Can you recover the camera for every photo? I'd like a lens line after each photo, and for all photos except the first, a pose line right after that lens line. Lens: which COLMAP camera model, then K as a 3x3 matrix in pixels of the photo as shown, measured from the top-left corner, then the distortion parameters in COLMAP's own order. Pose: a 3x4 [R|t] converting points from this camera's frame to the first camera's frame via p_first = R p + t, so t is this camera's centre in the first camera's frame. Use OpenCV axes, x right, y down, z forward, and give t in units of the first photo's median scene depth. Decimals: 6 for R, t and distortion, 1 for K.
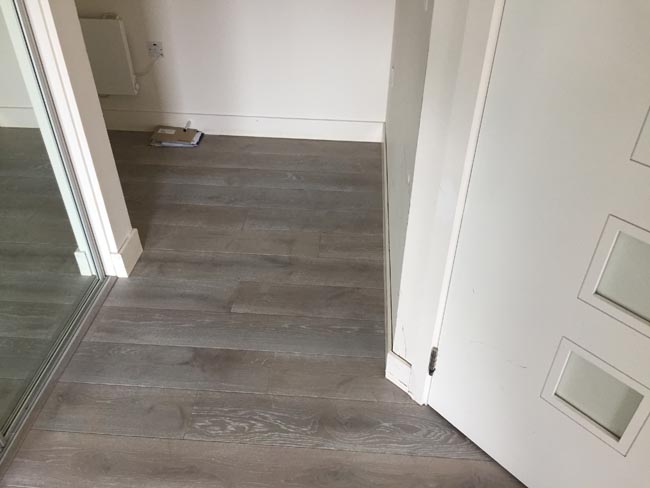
lens RADIAL K [[558.3, 0, 324.6], [0, 558.3, 241.9], [0, 0, 1]] dist [0.043451, -0.025220]
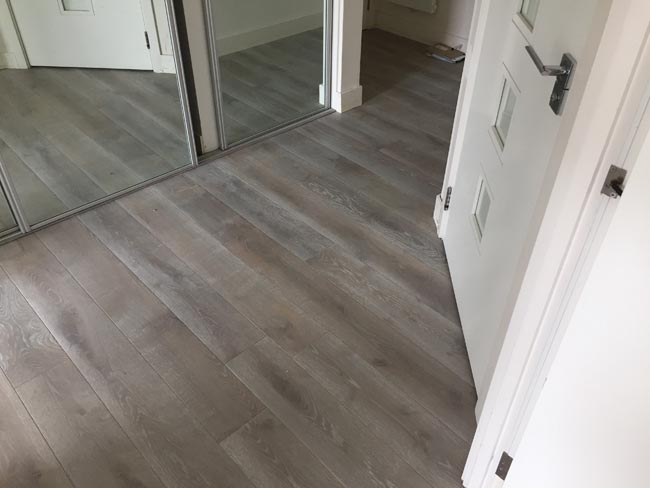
lens RADIAL K [[558.3, 0, 324.3], [0, 558.3, 244.9], [0, 0, 1]] dist [0.043451, -0.025220]
pose [[0.737947, 0.428019, -0.521761, 0.559048], [-0.410236, 0.898402, 0.156778, 0.167933], [0.535855, 0.098352, 0.838562, -0.242355]]
